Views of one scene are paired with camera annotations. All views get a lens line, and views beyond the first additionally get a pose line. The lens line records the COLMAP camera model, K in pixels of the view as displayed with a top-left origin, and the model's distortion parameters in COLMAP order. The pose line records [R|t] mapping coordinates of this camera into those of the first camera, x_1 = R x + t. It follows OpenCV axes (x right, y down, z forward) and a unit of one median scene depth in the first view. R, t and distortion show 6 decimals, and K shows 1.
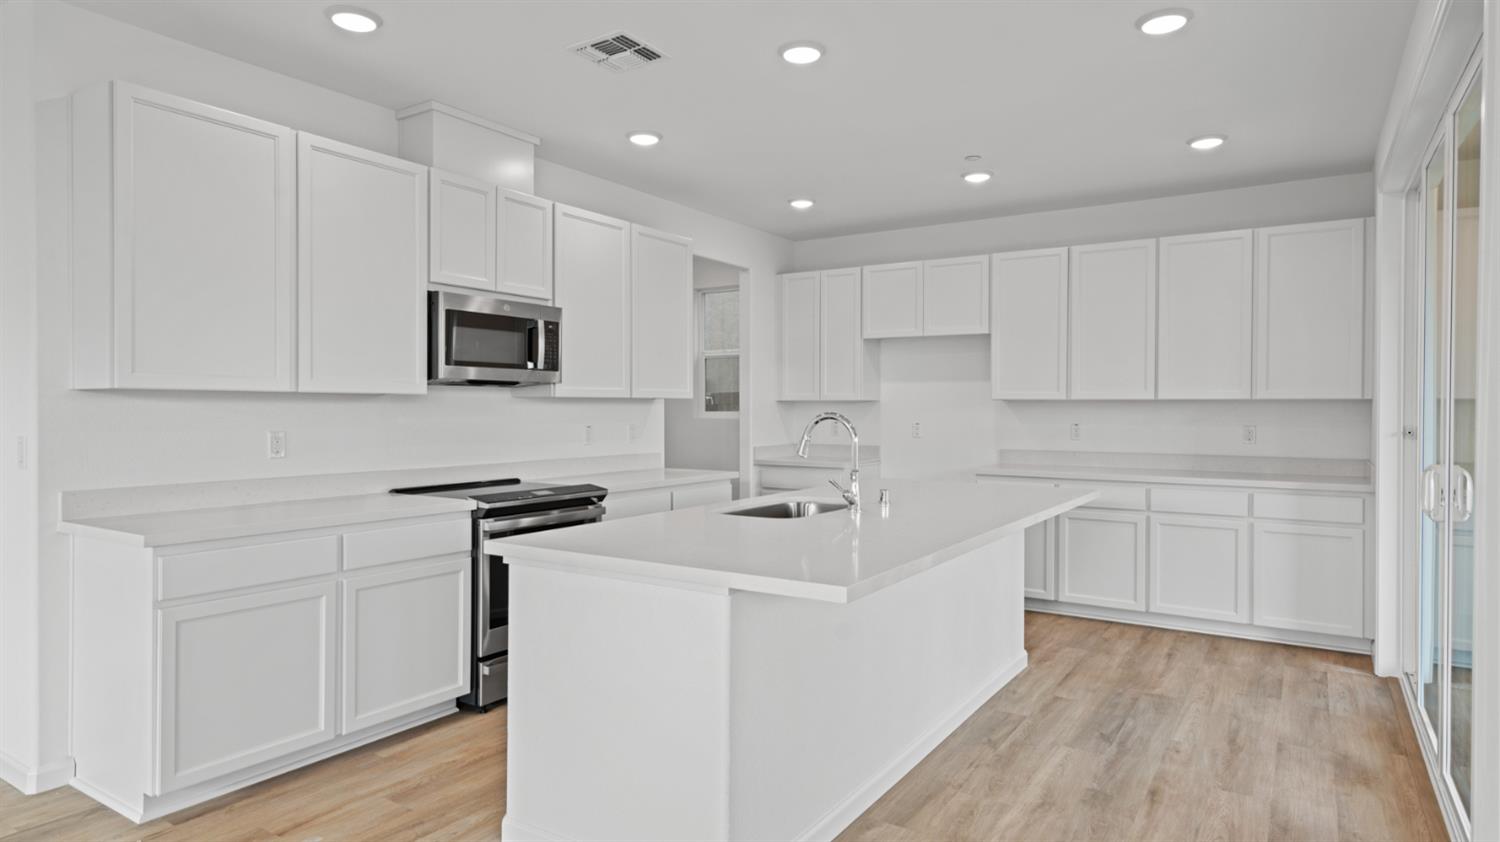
lens RADIAL K [[855.3, 0, 750.0], [0, 855.3, 421.0], [0, 0, 1]] dist [-0.000097, 0.000723]
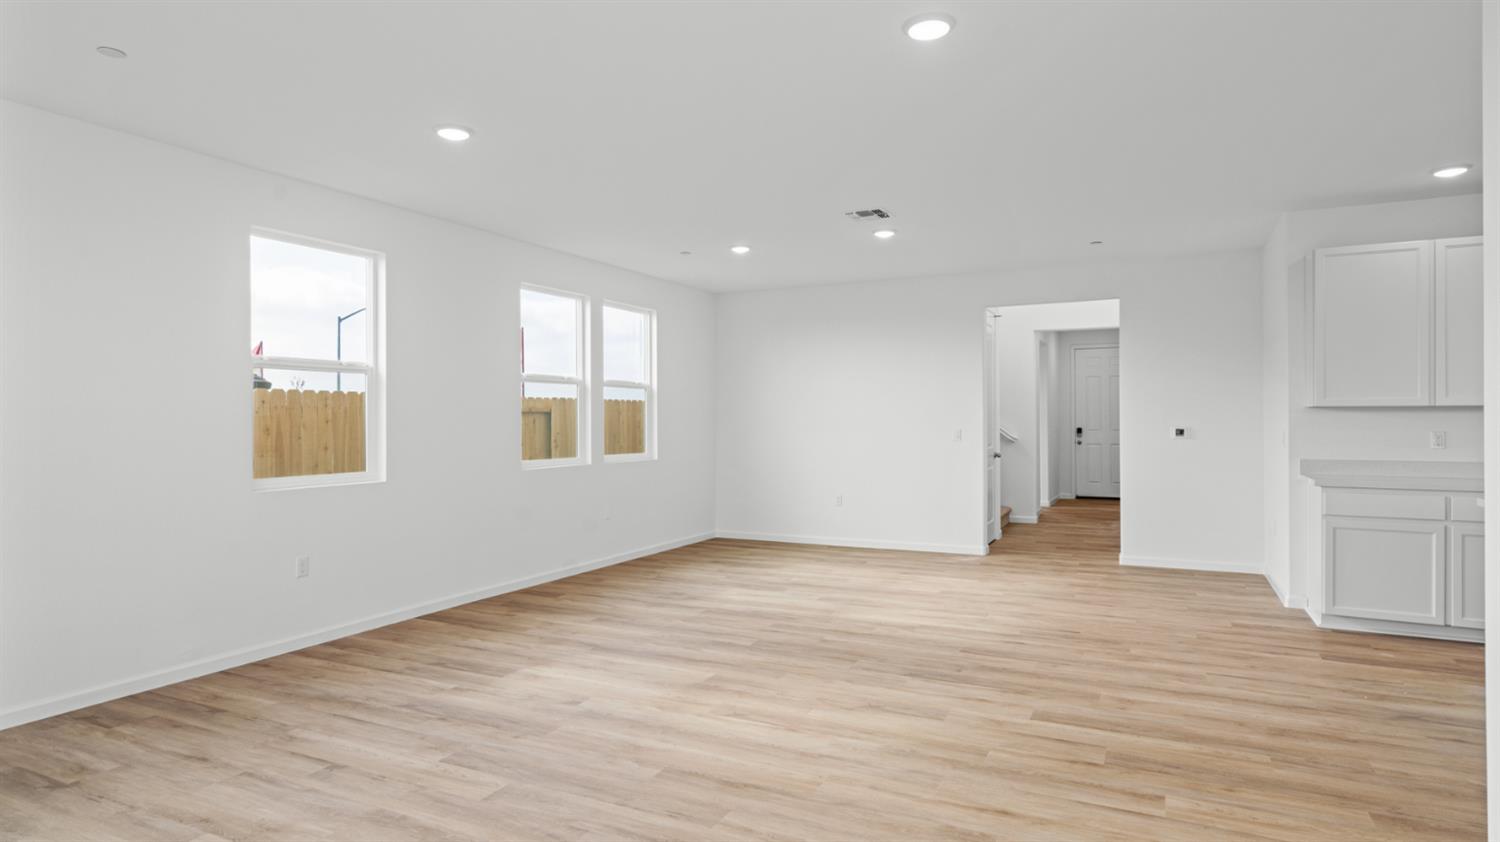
lens RADIAL K [[824.2, 0, 750.0], [0, 824.2, 421.0], [0, 0, 1]] dist [0.003519, 0.000289]
pose [[0.118957, 0.000781, -0.992899, 0.686015], [-0.010616, 0.999944, -0.000486, 0.006734], [0.992843, 0.010598, 0.118959, -0.354760]]
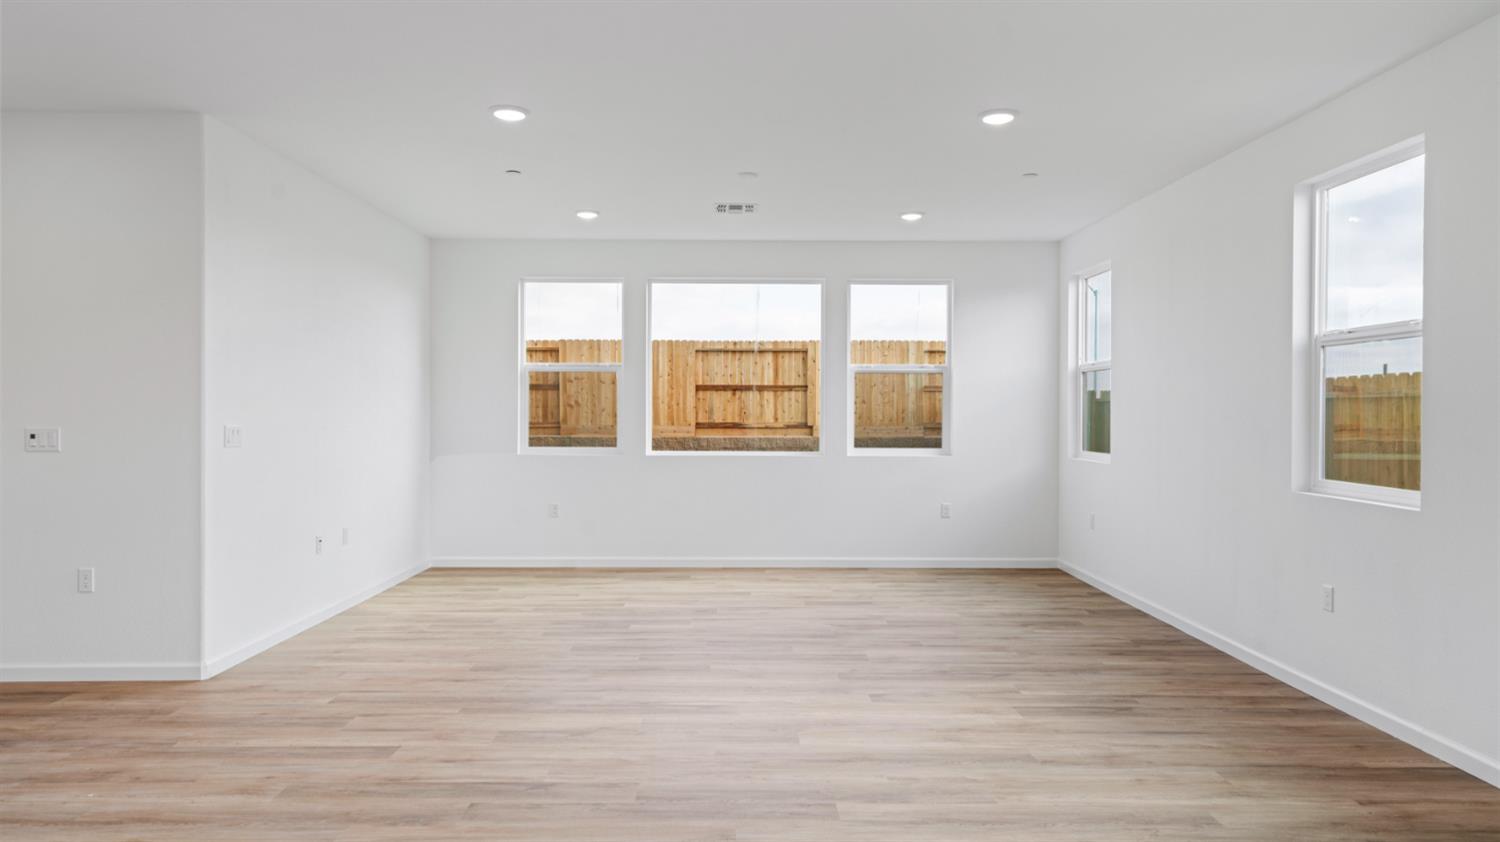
lens RADIAL K [[971.2, 0, 750.0], [0, 971.2, 421.0], [0, 0, 1]] dist [0.004096, 0.000375]
pose [[-0.557196, -0.012706, 0.830284, -1.113103], [0.008977, 0.999732, 0.021324, -0.004360], [-0.830333, 0.019335, -0.556933, 0.288052]]
